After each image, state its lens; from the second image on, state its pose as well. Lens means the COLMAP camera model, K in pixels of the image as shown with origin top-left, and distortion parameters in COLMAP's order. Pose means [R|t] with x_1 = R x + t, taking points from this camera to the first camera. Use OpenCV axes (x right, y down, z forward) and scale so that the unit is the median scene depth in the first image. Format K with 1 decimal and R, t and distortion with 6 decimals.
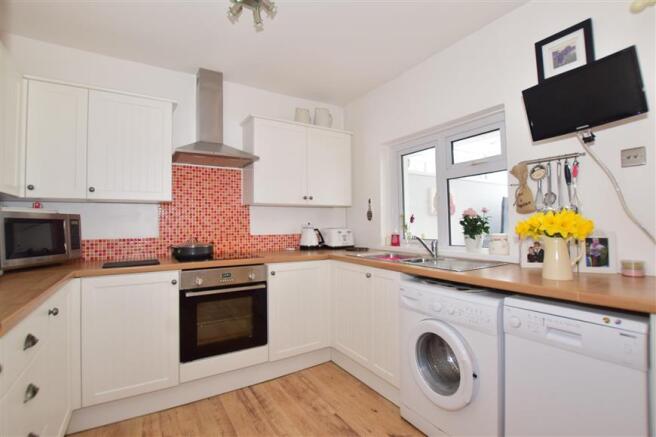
lens RADIAL K [[303.1, 0, 323.9], [0, 303.1, 220.2], [0, 0, 1]] dist [-0.038220, -0.000451]
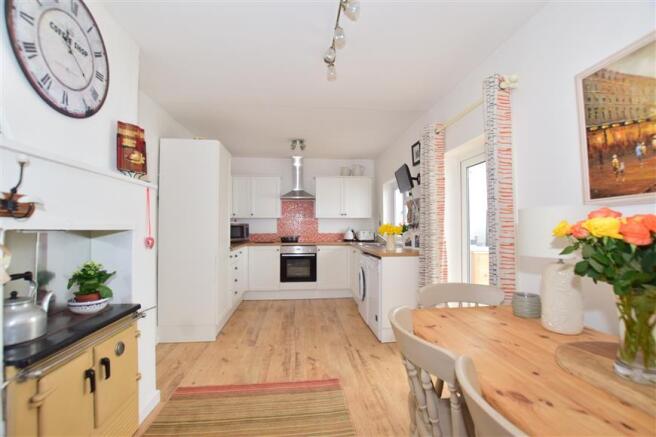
lens RADIAL K [[303.1, 0, 331.0], [0, 303.1, 219.8], [0, 0, 1]] dist [-0.038220, -0.000451]
pose [[0.902540, -0.004504, -0.430582, 0.873335], [0.000199, 0.999950, -0.010042, -0.024298], [0.430605, 0.008978, 0.902496, -0.979667]]
